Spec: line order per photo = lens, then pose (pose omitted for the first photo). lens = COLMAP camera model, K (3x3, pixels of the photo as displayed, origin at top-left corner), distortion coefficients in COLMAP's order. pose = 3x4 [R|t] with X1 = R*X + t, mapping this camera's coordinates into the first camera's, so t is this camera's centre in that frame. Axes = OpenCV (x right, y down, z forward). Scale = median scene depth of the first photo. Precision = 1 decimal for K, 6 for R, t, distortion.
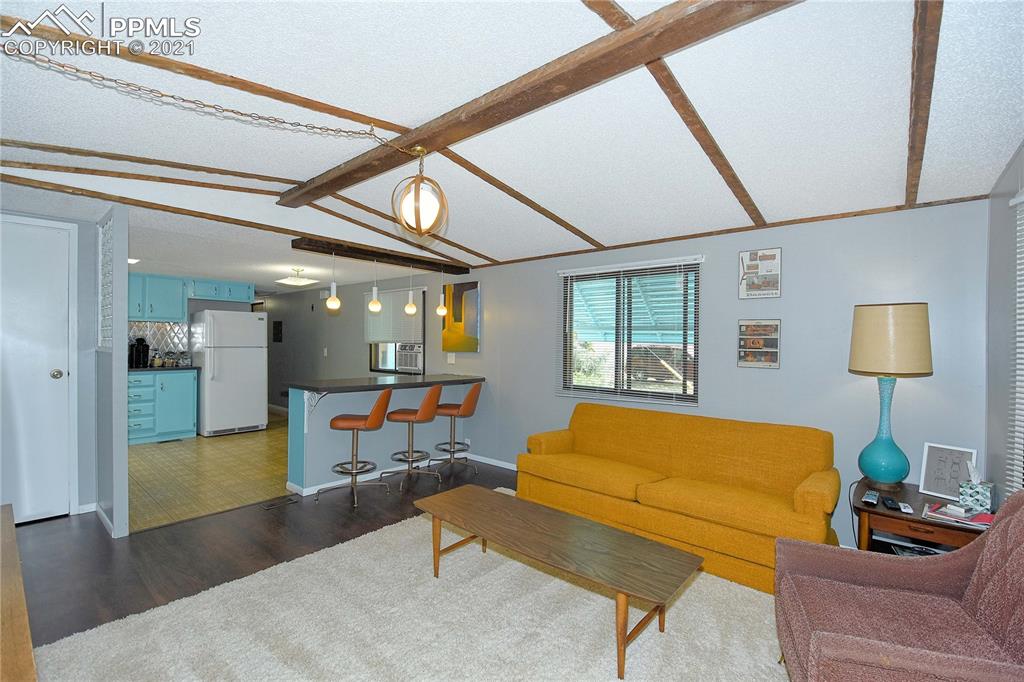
lens RADIAL K [[452.7, 0, 515.5], [0, 452.7, 336.3], [0, 0, 1]] dist [-0.002409, -0.002023]
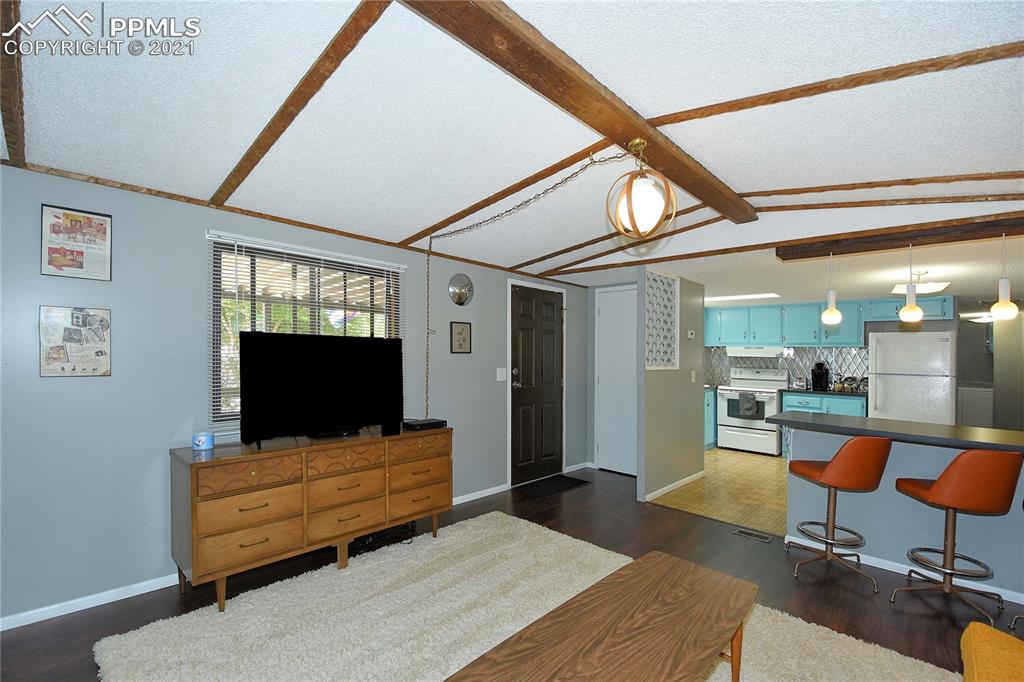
lens RADIAL K [[452.7, 0, 505.8], [0, 452.7, 357.7], [0, 0, 1]] dist [-0.002409, -0.002023]
pose [[-0.030794, -0.003517, -0.999520, 0.323302], [-0.009210, 0.999952, -0.003235, 0.003441], [0.999483, 0.009106, -0.030824, 0.370134]]
